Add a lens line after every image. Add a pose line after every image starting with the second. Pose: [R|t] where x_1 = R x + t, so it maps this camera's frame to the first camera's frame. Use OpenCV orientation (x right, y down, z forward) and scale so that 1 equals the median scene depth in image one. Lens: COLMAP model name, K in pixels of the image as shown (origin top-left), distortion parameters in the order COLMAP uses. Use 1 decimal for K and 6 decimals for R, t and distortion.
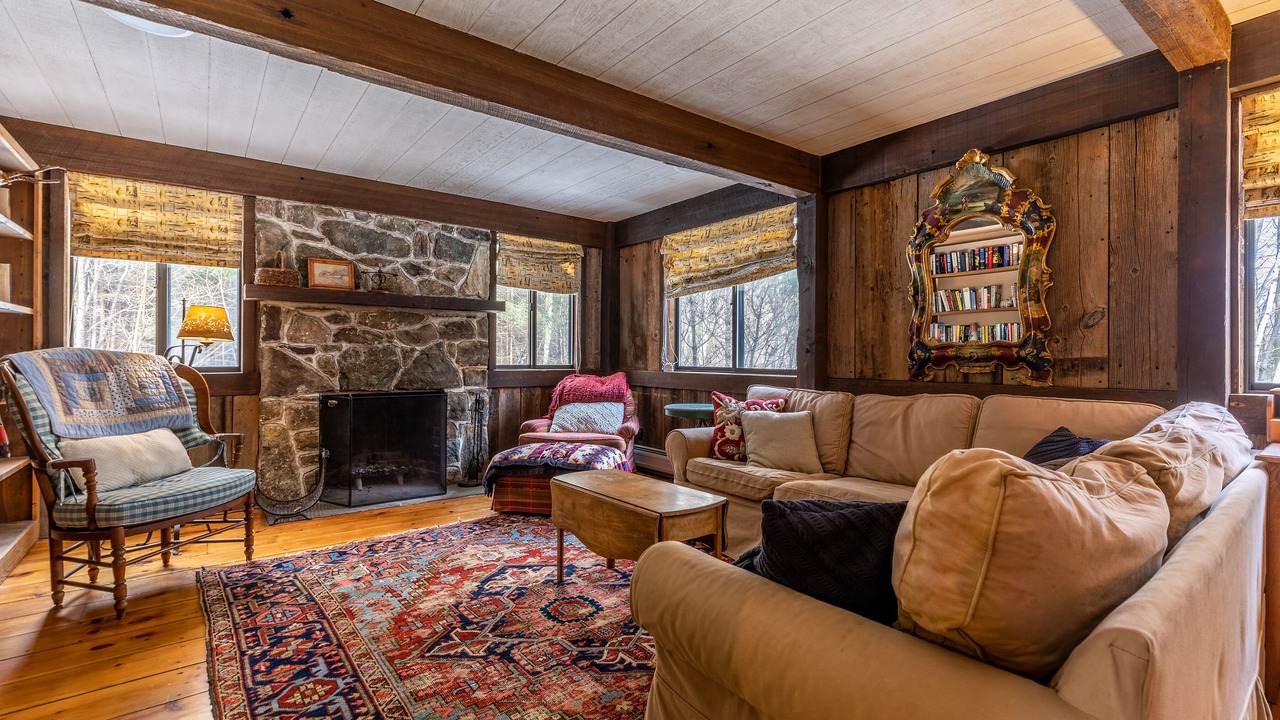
lens RADIAL K [[578.7, 0, 630.1], [0, 578.7, 343.8], [0, 0, 1]] dist [0.007045, 0.000693]
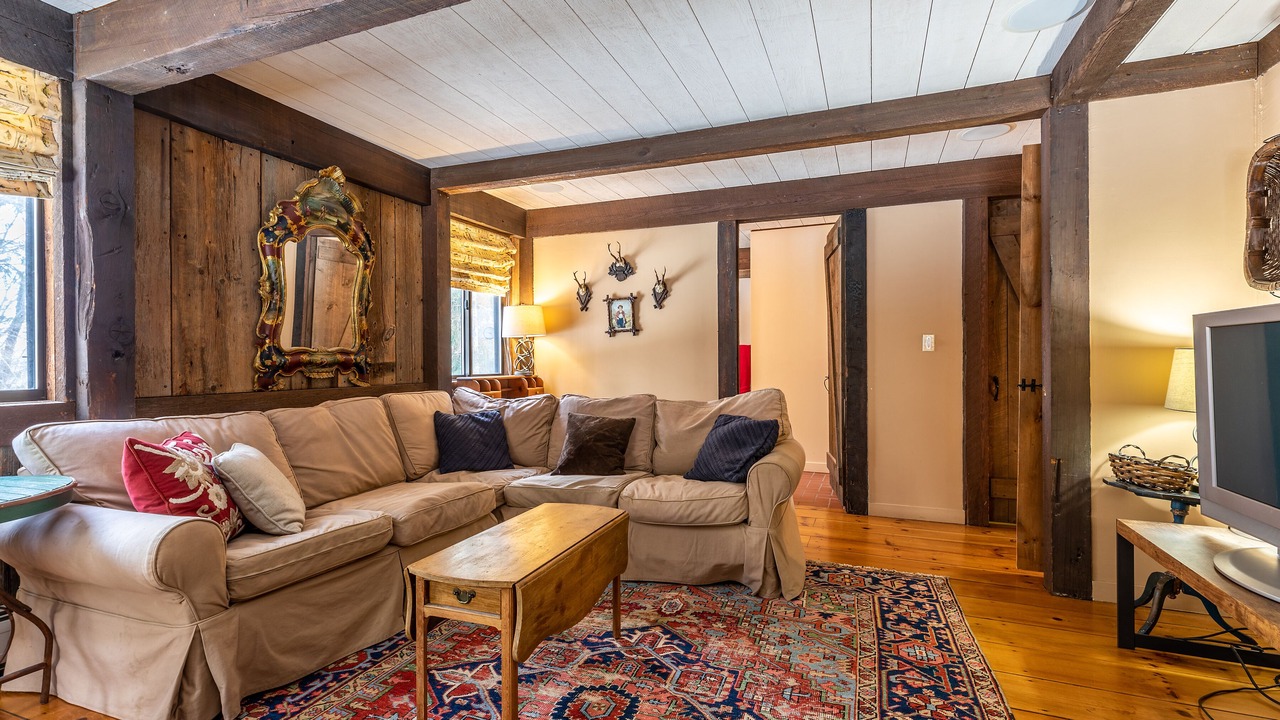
lens RADIAL K [[575.0, 0, 657.1], [0, 575.0, 358.4], [0, 0, 1]] dist [-0.000232, -0.000036]
pose [[-0.542049, -0.000735, 0.840346, -0.582079], [-0.017676, 0.999788, -0.010528, 0.014642], [-0.840161, -0.020561, -0.541947, 1.030995]]
